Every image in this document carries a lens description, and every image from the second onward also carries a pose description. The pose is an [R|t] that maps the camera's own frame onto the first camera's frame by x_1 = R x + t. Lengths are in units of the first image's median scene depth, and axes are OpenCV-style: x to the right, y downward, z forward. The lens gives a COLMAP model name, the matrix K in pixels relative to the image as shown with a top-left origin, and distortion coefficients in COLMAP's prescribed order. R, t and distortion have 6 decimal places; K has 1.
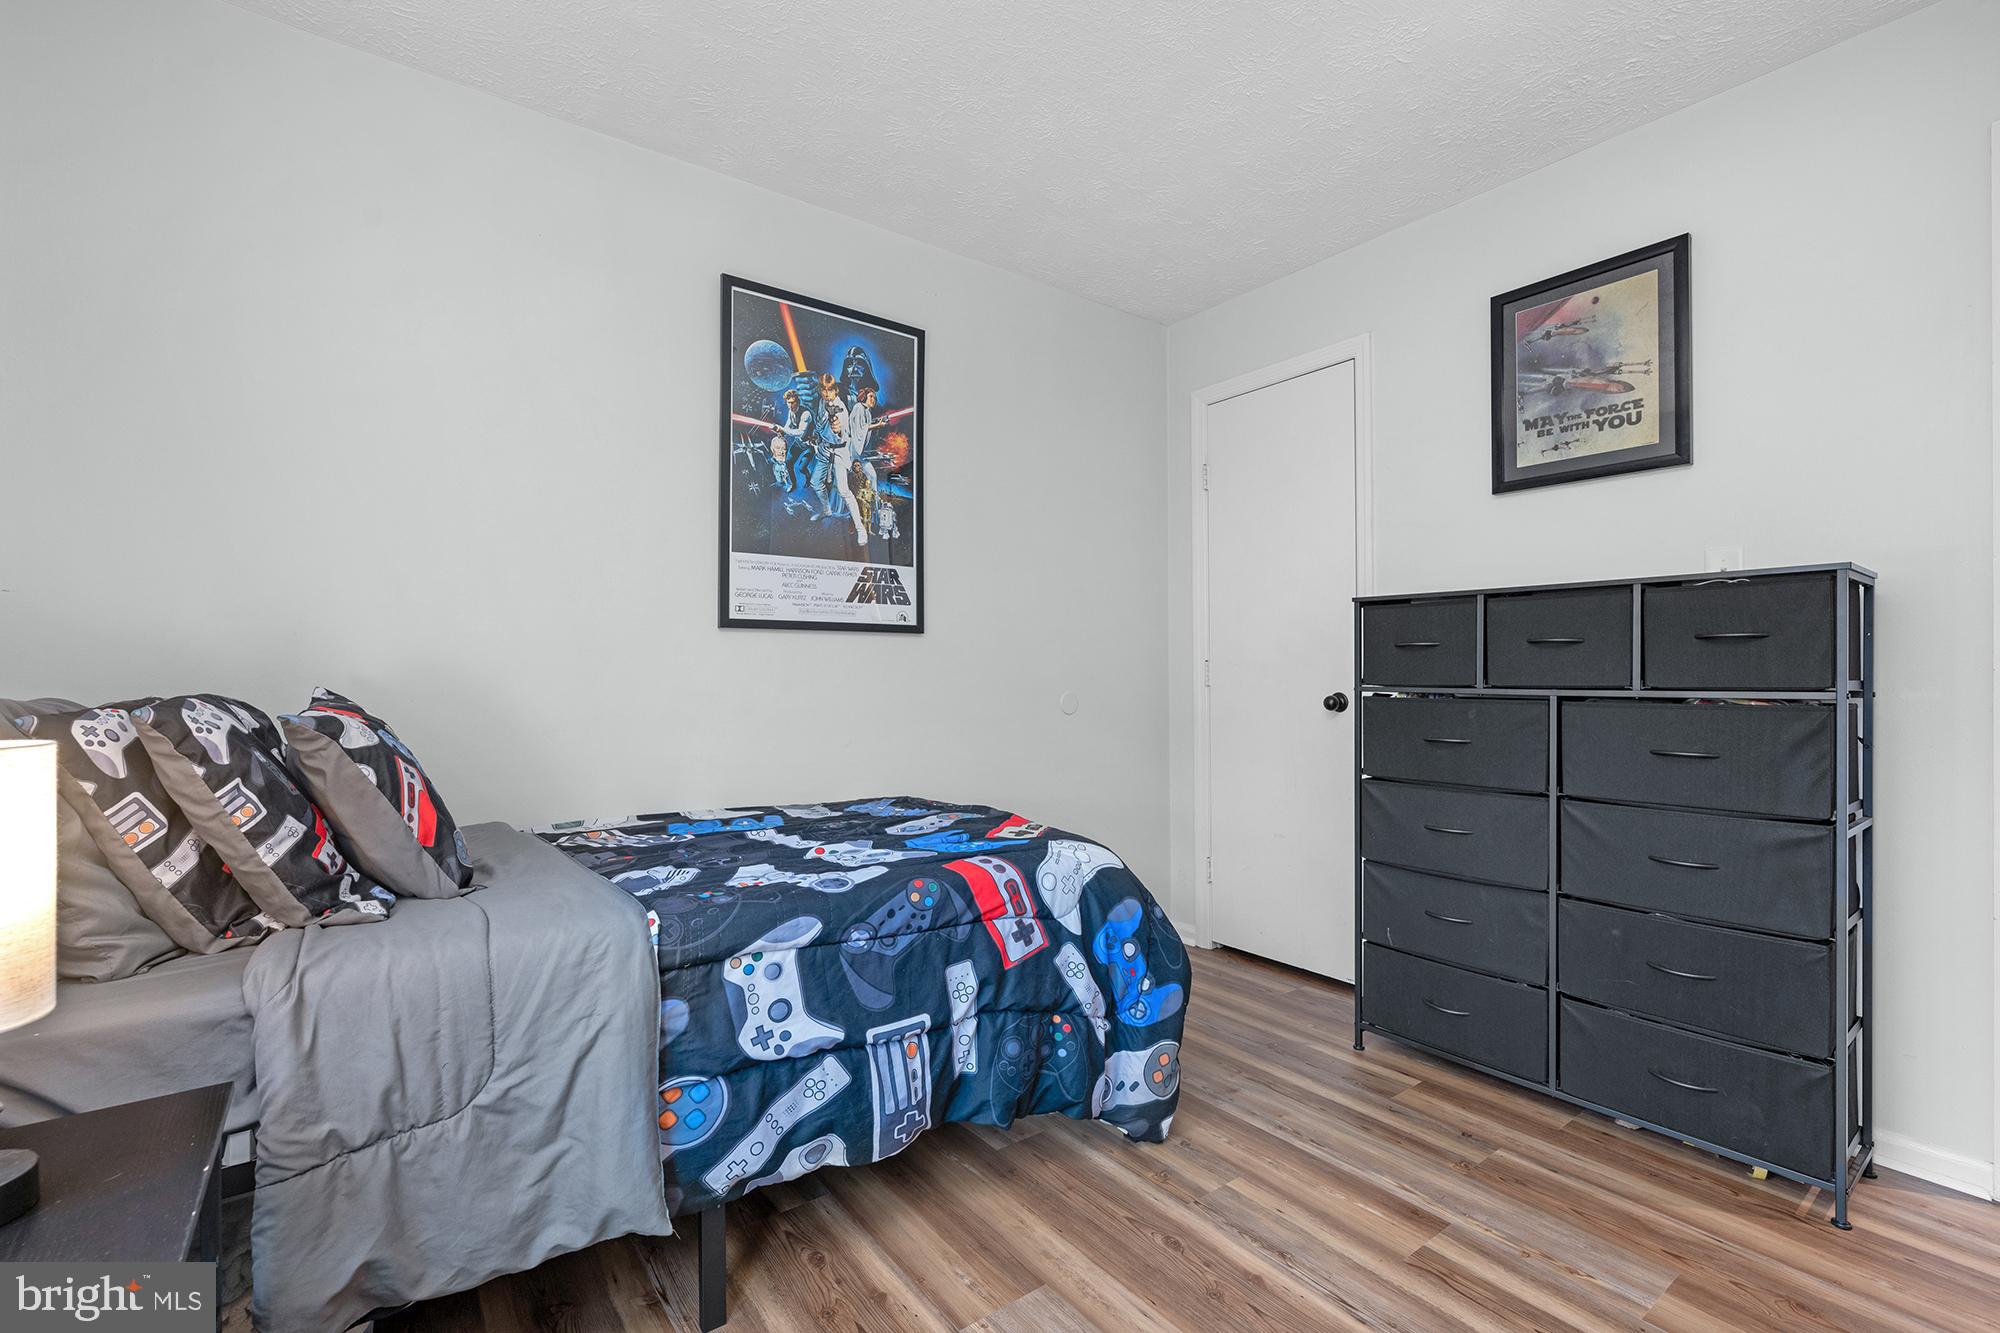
lens RADIAL K [[872.9, 0, 990.4], [0, 872.9, 668.3], [0, 0, 1]] dist [-0.001411, -0.000622]
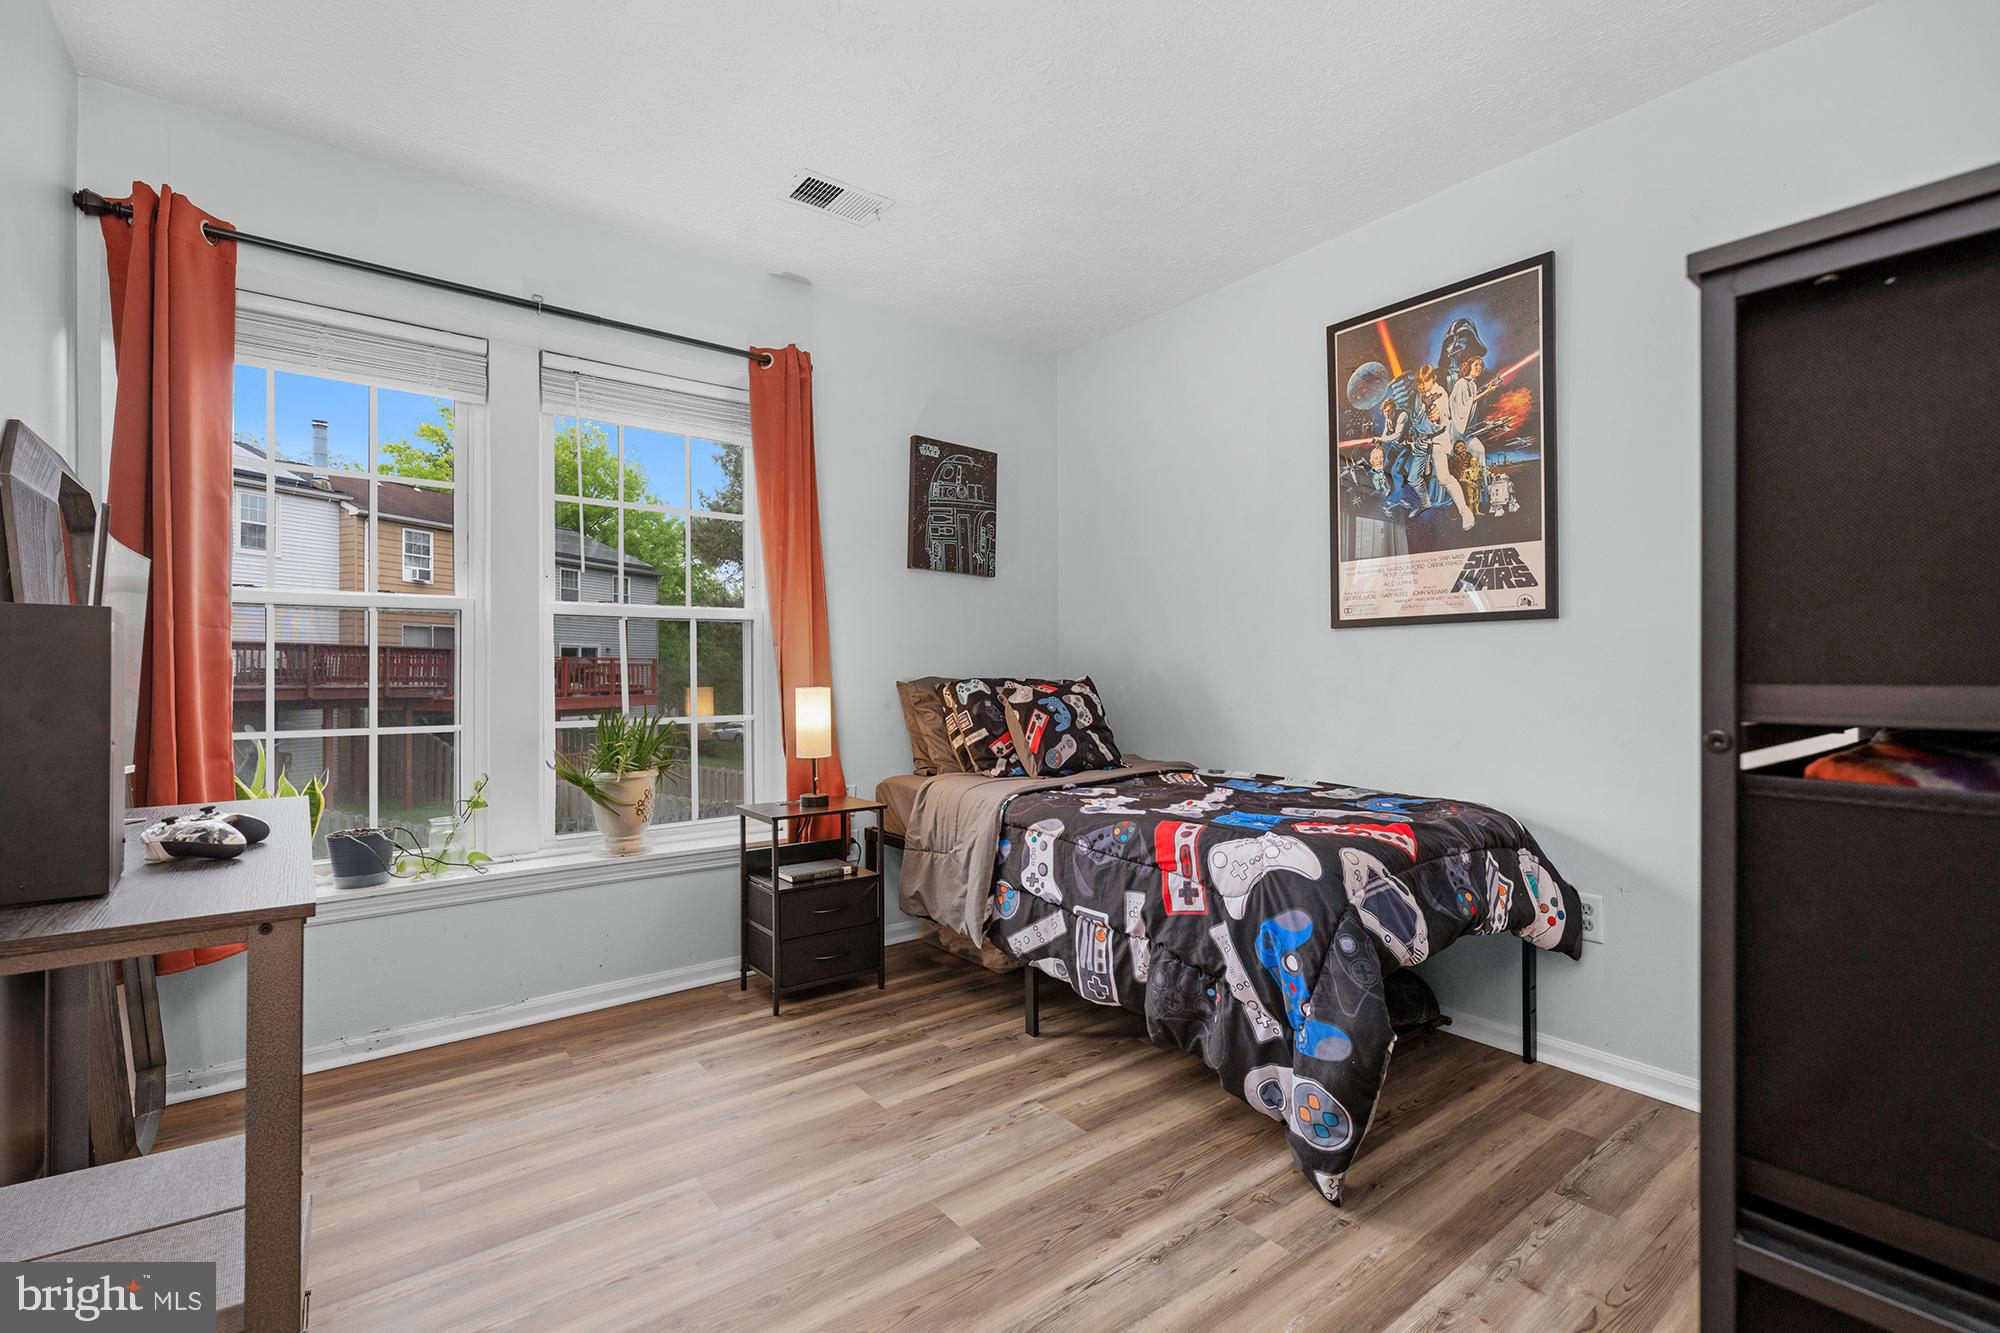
lens RADIAL K [[872.9, 0, 988.9], [0, 872.9, 668.2], [0, 0, 1]] dist [-0.001411, -0.000622]
pose [[0.011295, -0.002526, -0.999933, 1.079738], [0.010537, 0.999942, -0.002407, 0.005832], [0.999881, -0.010510, 0.011321, 0.660766]]
